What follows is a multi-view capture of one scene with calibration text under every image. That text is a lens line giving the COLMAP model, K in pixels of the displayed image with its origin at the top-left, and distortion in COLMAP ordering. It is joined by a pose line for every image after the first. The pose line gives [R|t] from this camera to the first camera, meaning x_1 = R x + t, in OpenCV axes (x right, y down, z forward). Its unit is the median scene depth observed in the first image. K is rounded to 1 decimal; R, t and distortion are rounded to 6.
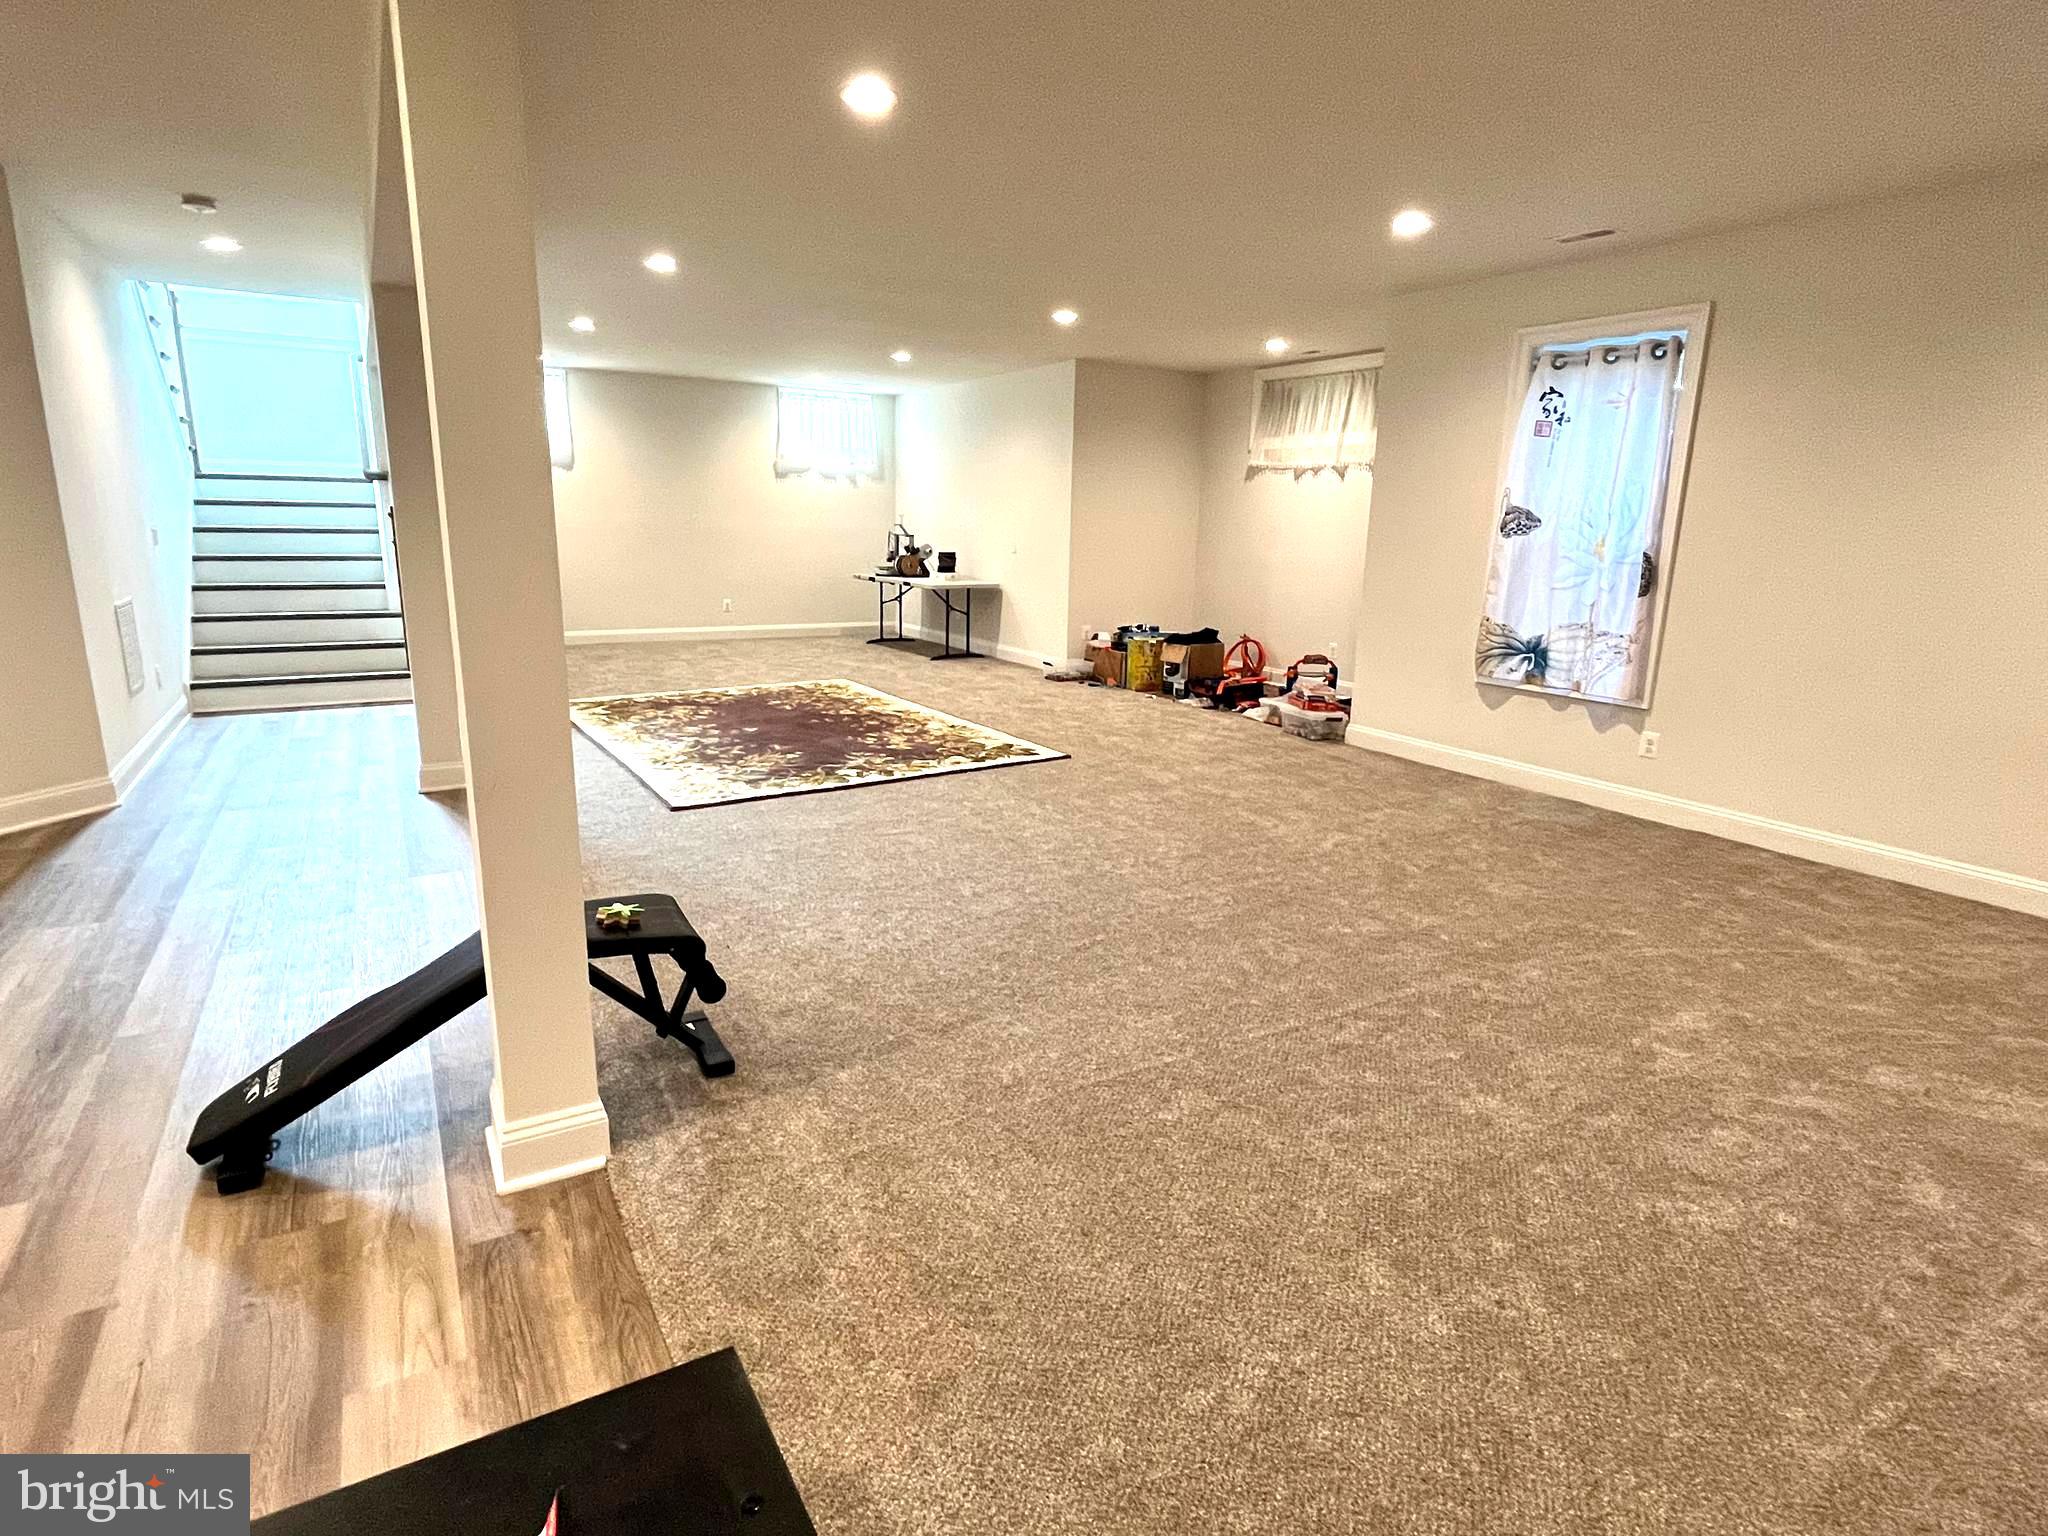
lens RADIAL K [[1078.2, 0, 1021.3], [0, 1078.2, 766.8], [0, 0, 1]] dist [-0.002742, -0.000101]
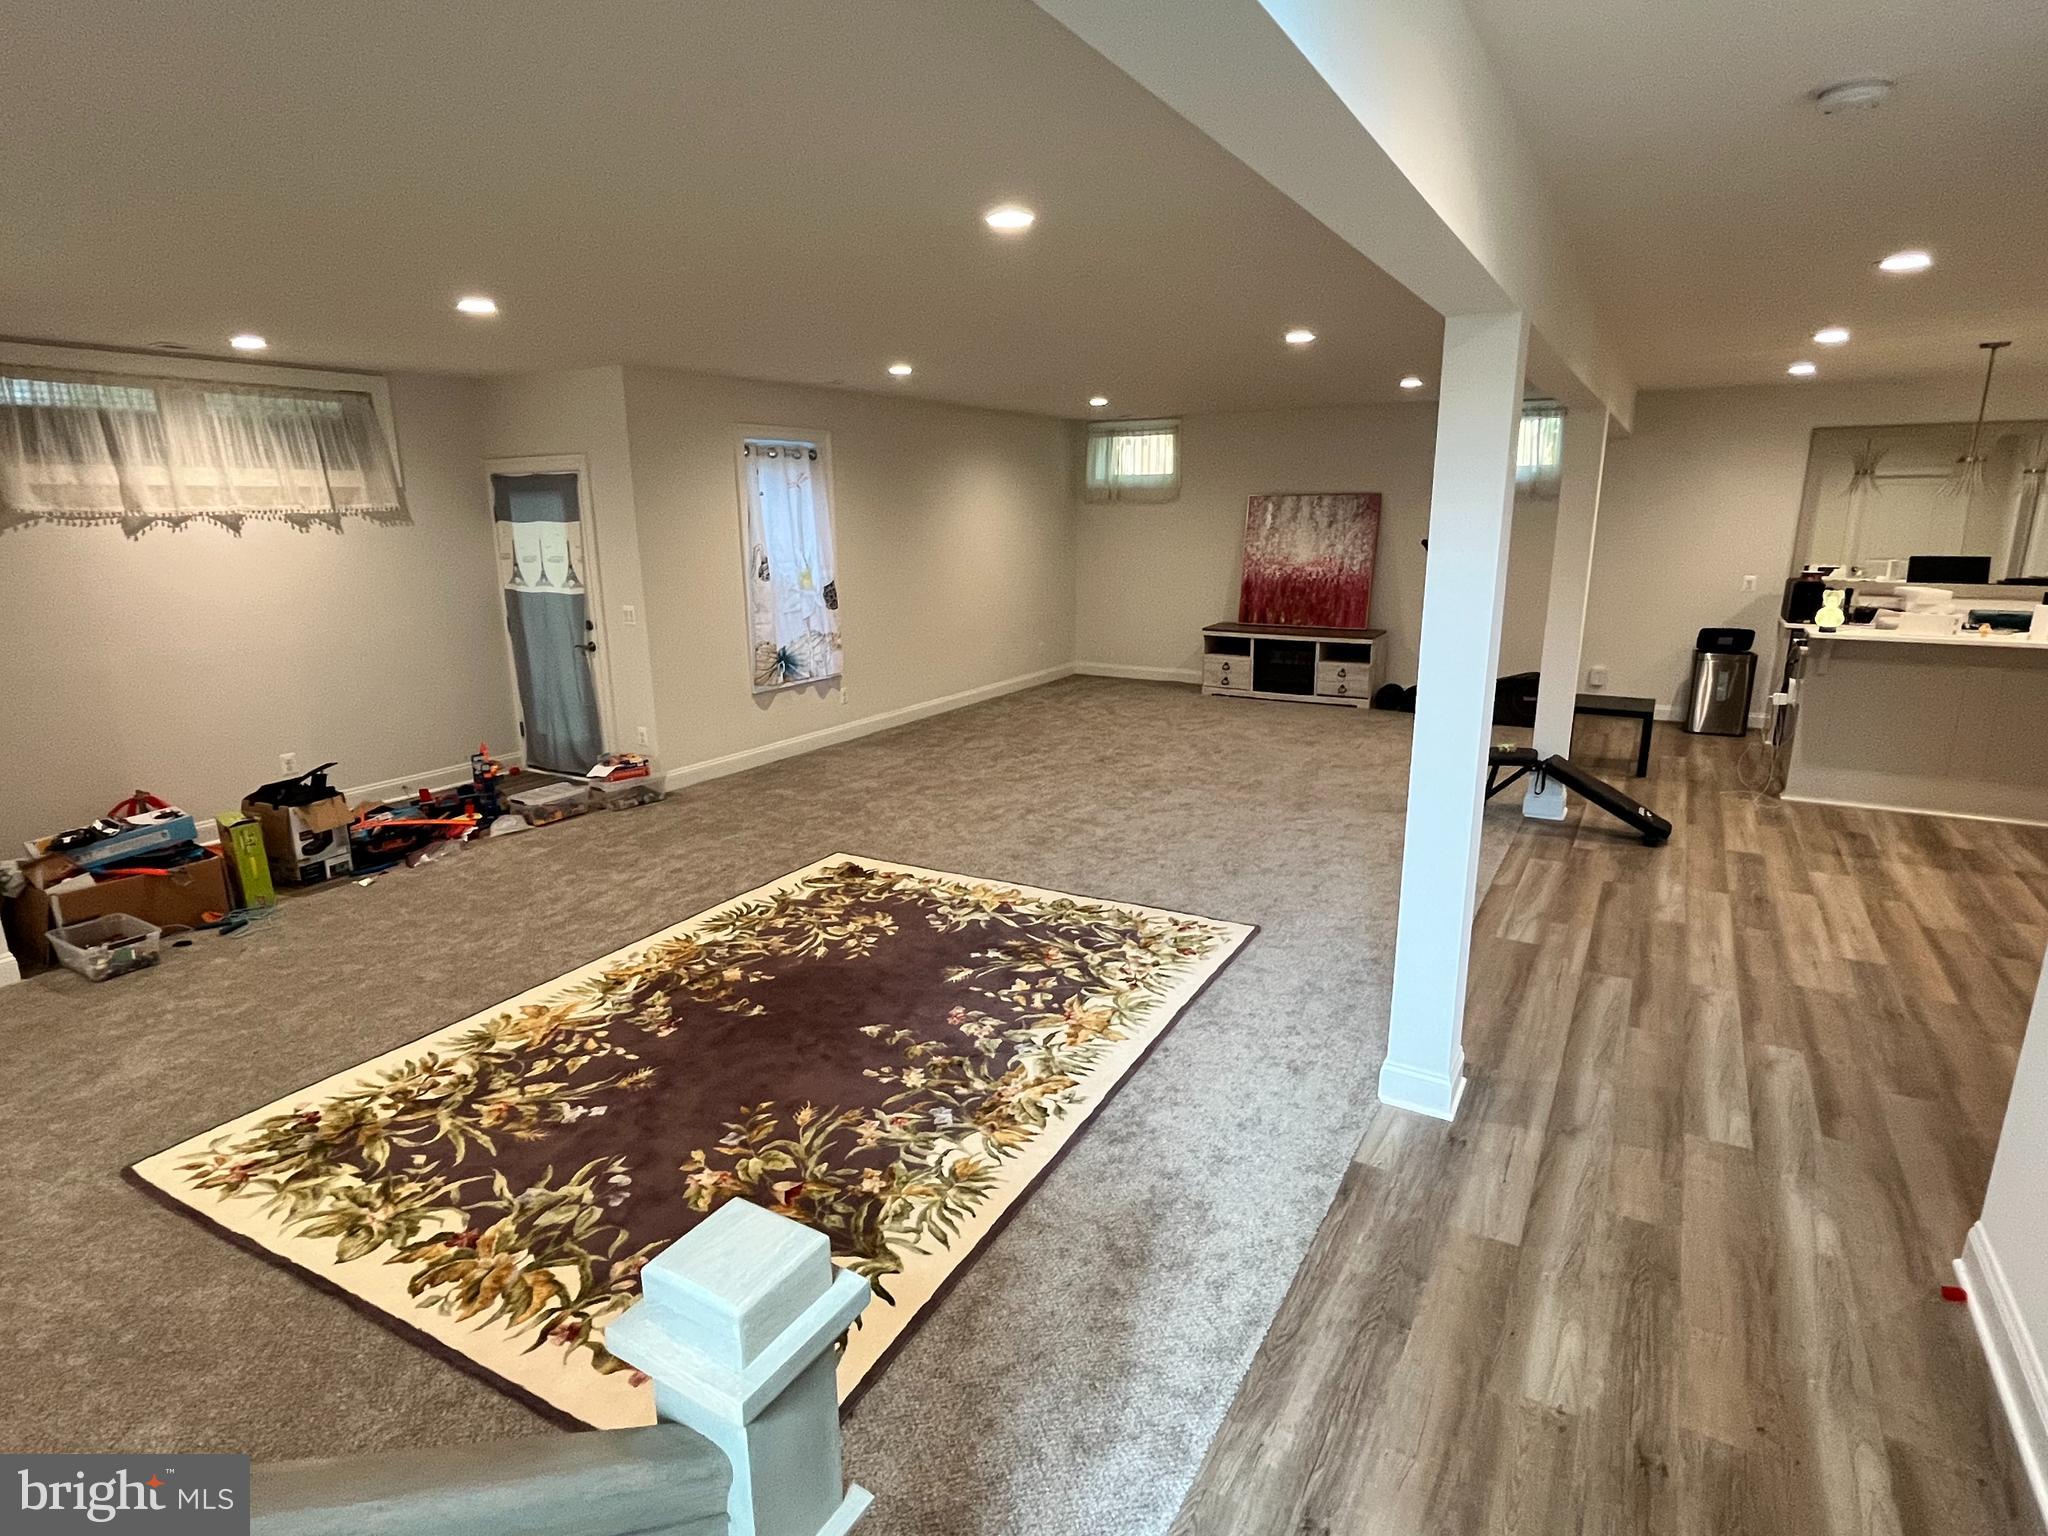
lens RADIAL K [[1078.2, 0, 1027.0], [0, 1078.2, 774.3], [0, 0, 1]] dist [-0.002742, -0.000101]
pose [[-0.484738, -0.227634, 0.844519, -0.891424], [0.198629, 0.911665, 0.359742, -0.412924], [-0.851807, 0.342126, -0.396704, 1.346447]]
